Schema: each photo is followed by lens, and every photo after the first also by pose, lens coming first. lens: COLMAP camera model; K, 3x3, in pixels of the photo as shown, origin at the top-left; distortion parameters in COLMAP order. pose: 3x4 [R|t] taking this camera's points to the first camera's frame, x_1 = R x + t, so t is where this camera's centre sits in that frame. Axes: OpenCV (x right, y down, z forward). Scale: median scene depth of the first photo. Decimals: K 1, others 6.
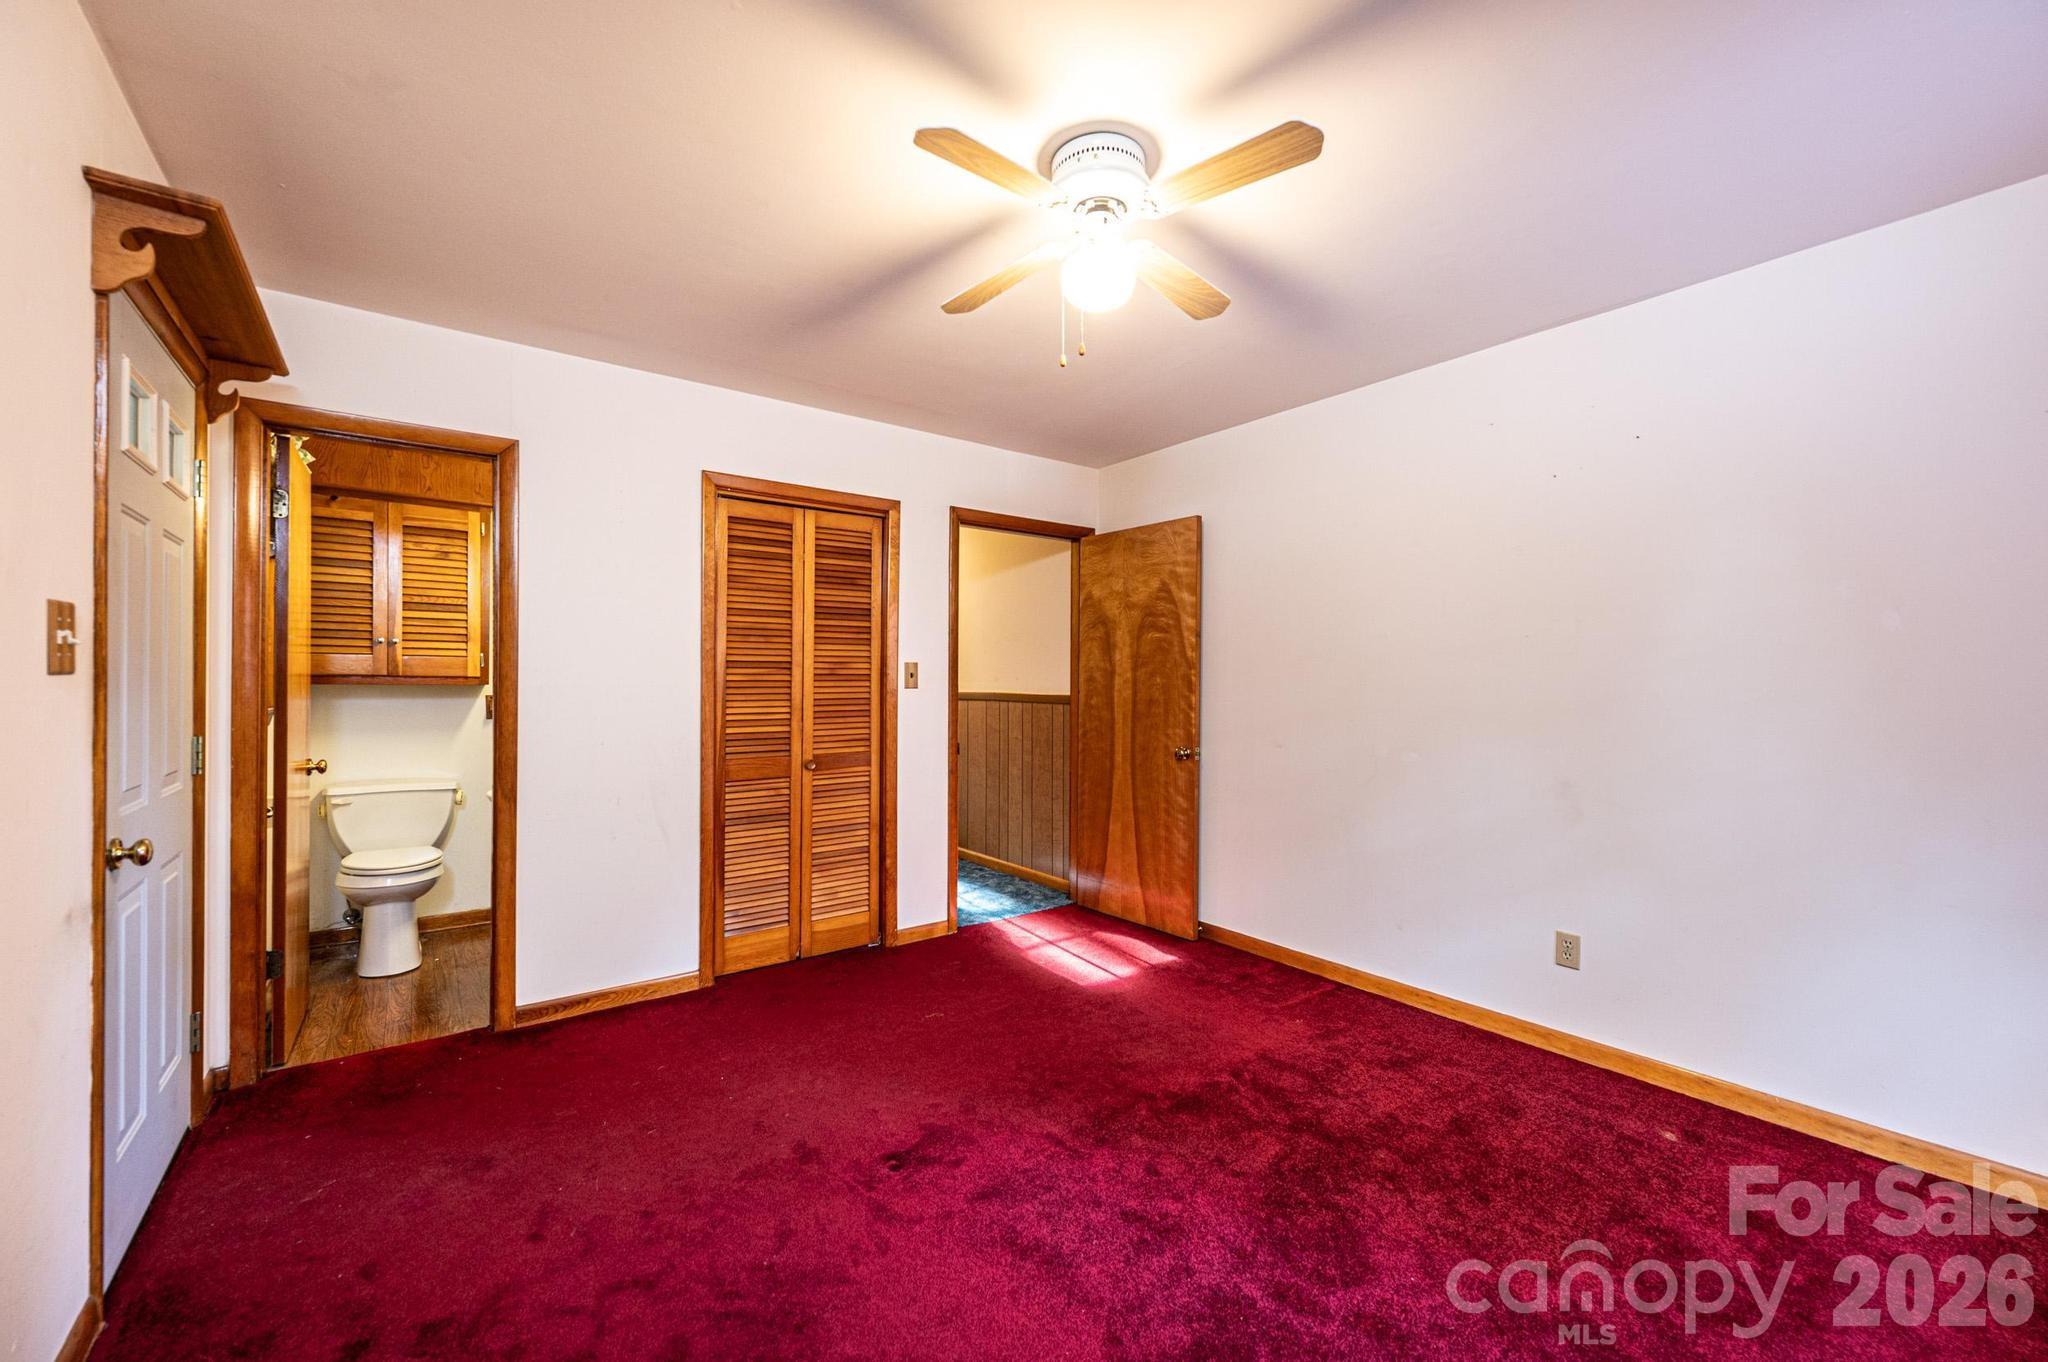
lens RADIAL K [[809.1, 0, 1021.1], [0, 809.1, 679.9], [0, 0, 1]] dist [0.003937, -0.000128]
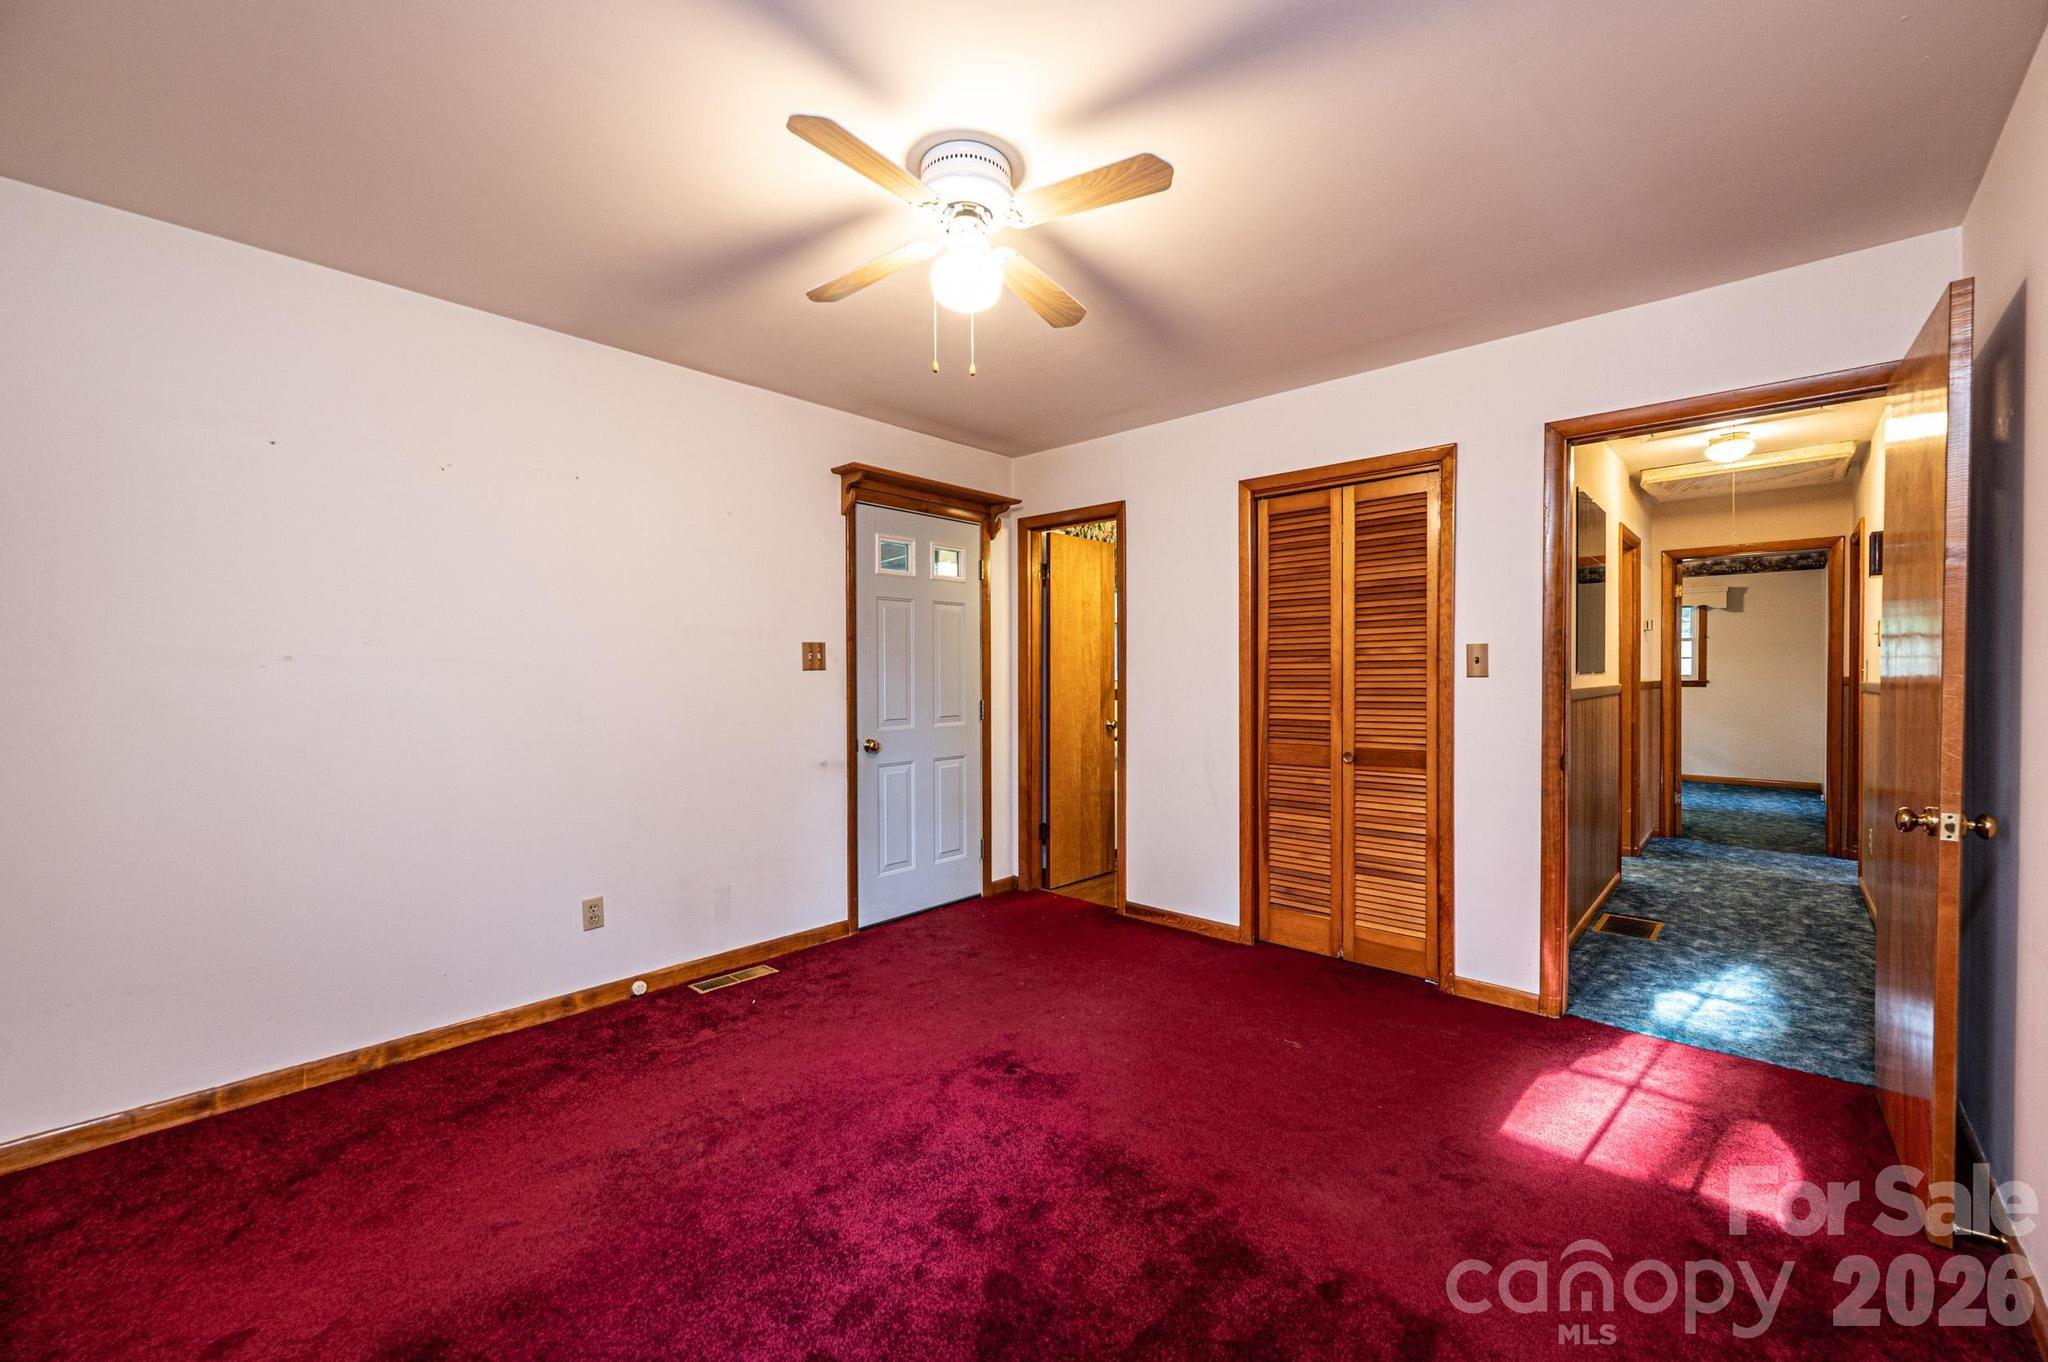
lens RADIAL K [[809.1, 0, 1021.9], [0, 809.1, 675.8], [0, 0, 1]] dist [0.003937, -0.000128]
pose [[0.193797, 0.004149, -0.981033, 0.588906], [0.009483, 0.999936, 0.006103, 0.000276], [0.980996, -0.010486, 0.193746, 0.445853]]
